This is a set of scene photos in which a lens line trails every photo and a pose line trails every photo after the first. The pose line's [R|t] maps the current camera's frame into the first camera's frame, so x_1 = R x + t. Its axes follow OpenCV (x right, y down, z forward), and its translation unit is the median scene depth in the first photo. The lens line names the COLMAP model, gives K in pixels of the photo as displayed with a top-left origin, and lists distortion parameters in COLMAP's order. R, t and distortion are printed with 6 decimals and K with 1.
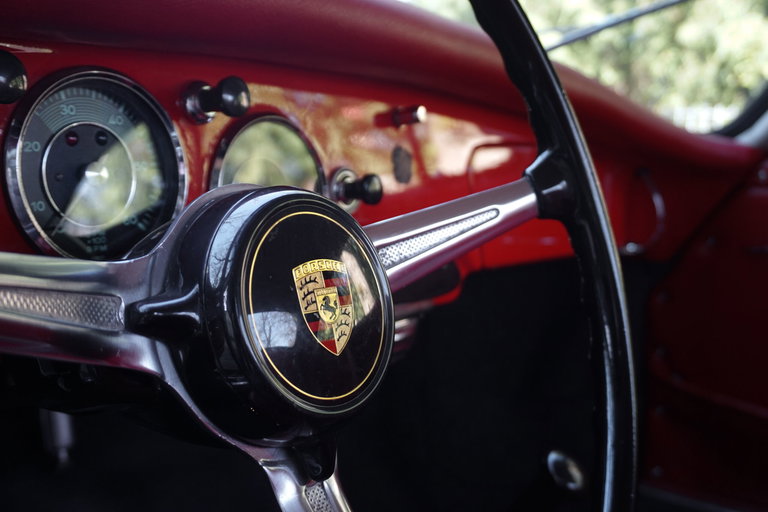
lens RADIAL K [[824.1, 0, 383.6], [0, 824.1, 257.6], [0, 0, 1]] dist [0.000408, 0.000000]
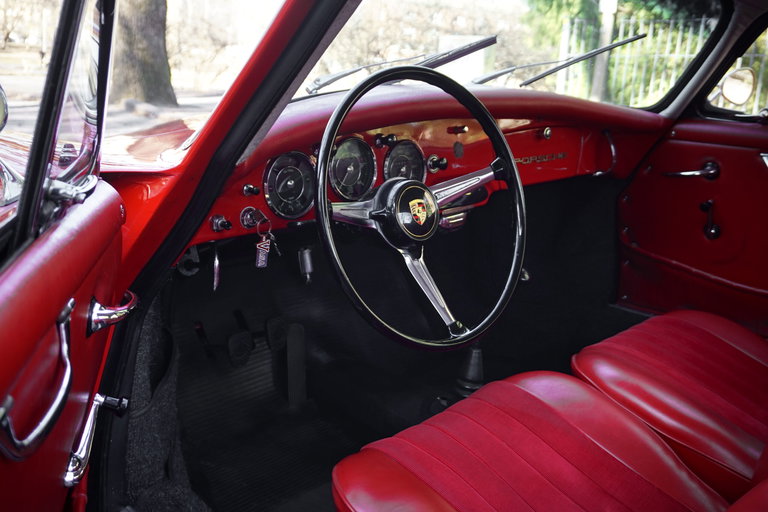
lens RADIAL K [[742.4, 0, 382.5], [0, 742.4, 258.0], [0, 0, 1]] dist [0.012052, 0.000000]
pose [[0.984955, 0.011318, -0.172439, 0.296173], [0.013956, 0.989384, 0.144651, -0.187771], [0.172246, -0.144881, 0.974341, -1.967689]]
